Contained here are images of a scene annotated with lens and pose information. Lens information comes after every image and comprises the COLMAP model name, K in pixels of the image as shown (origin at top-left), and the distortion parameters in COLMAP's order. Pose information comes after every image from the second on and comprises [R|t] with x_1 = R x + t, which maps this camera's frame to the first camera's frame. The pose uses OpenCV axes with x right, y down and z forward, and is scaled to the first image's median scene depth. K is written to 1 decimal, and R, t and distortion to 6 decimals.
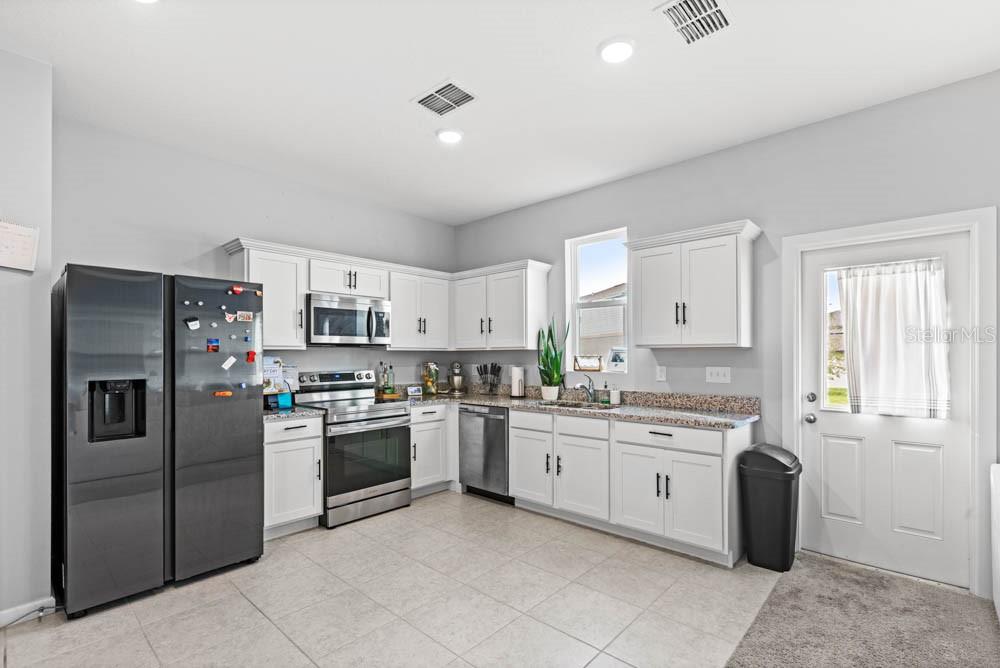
lens RADIAL K [[457.2, 0, 502.9], [0, 457.2, 355.5], [0, 0, 1]] dist [0.000818, 0.000137]
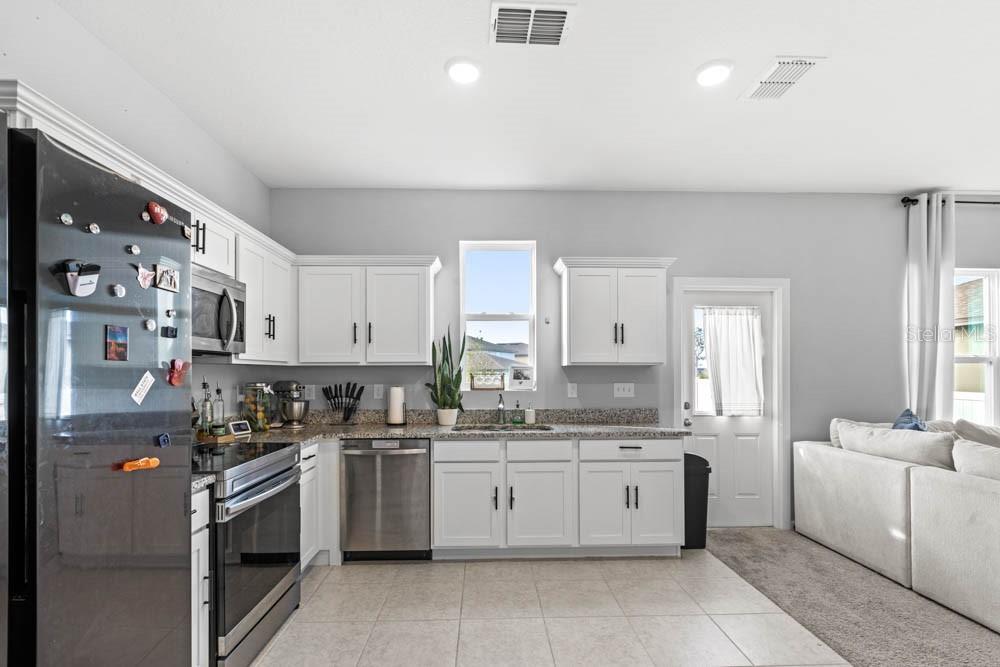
lens RADIAL K [[463.6, 0, 499.7], [0, 463.6, 370.6], [0, 0, 1]] dist [0.000886, 0.000112]
pose [[0.718394, 0.006039, 0.695610, -0.499598], [-0.000943, 0.999970, -0.007707, 0.002917], [-0.695636, 0.004881, 0.718378, 0.364560]]
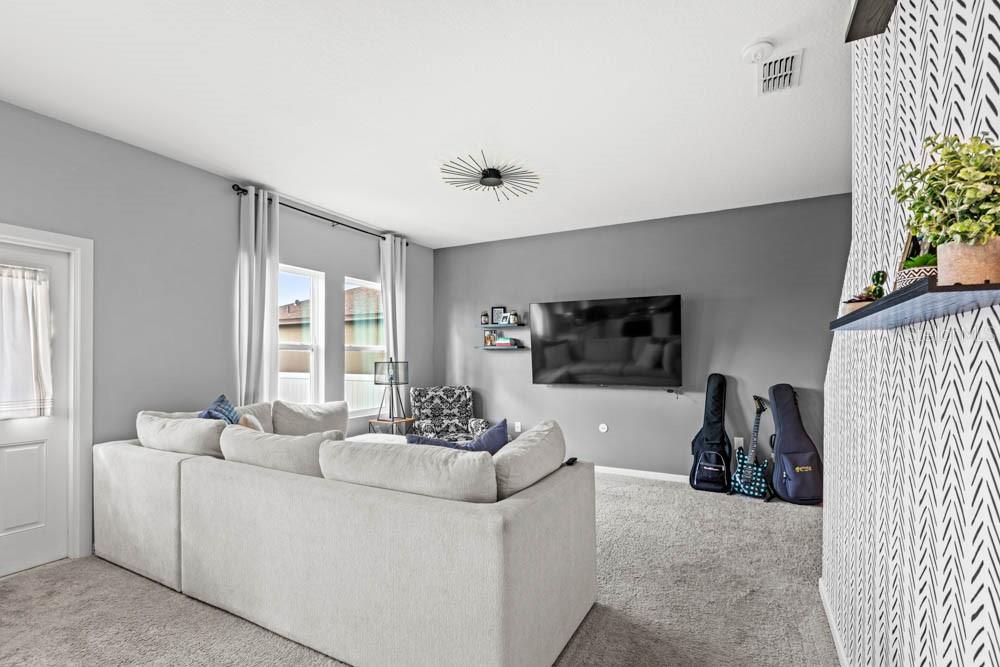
lens RADIAL K [[468.7, 0, 498.8], [0, 468.7, 357.0], [0, 0, 1]] dist [-0.000621, -0.000225]
pose [[-0.240287, 0.004431, 0.970692, -0.291912], [-0.000266, 0.999989, -0.004631, 0.000363], [-0.970702, -0.001371, -0.240284, 0.149935]]
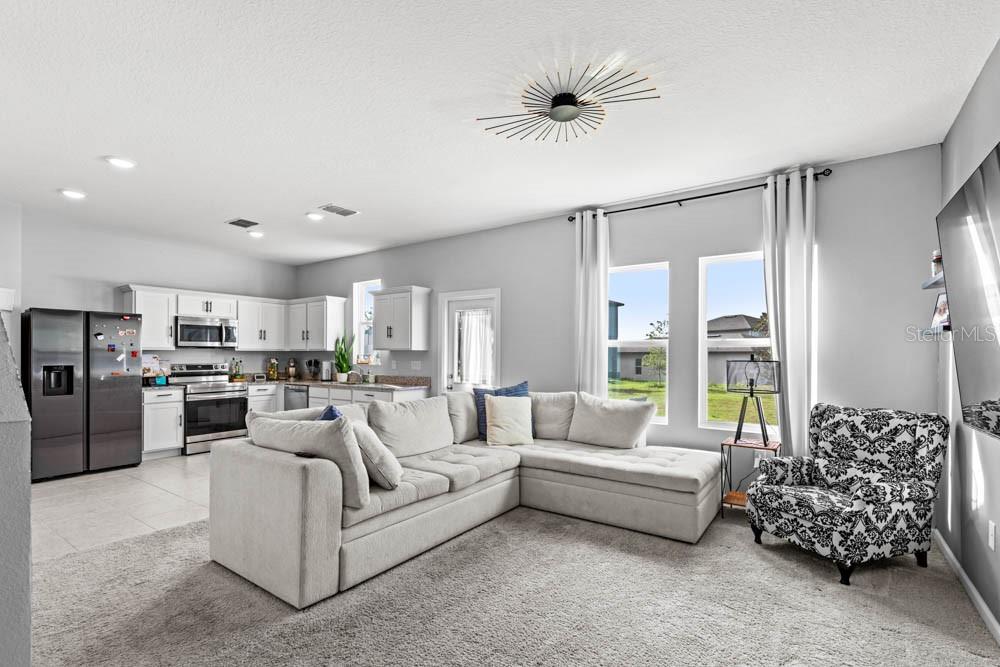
lens RADIAL K [[461.7, 0, 508.6], [0, 461.7, 355.4], [0, 0, 1]] dist [-0.000438, -0.000489]
pose [[0.991118, 0.003955, 0.132930, 0.548036], [-0.004326, 0.999988, 0.002497, -0.002938], [-0.132918, -0.003050, 0.991122, -0.820185]]
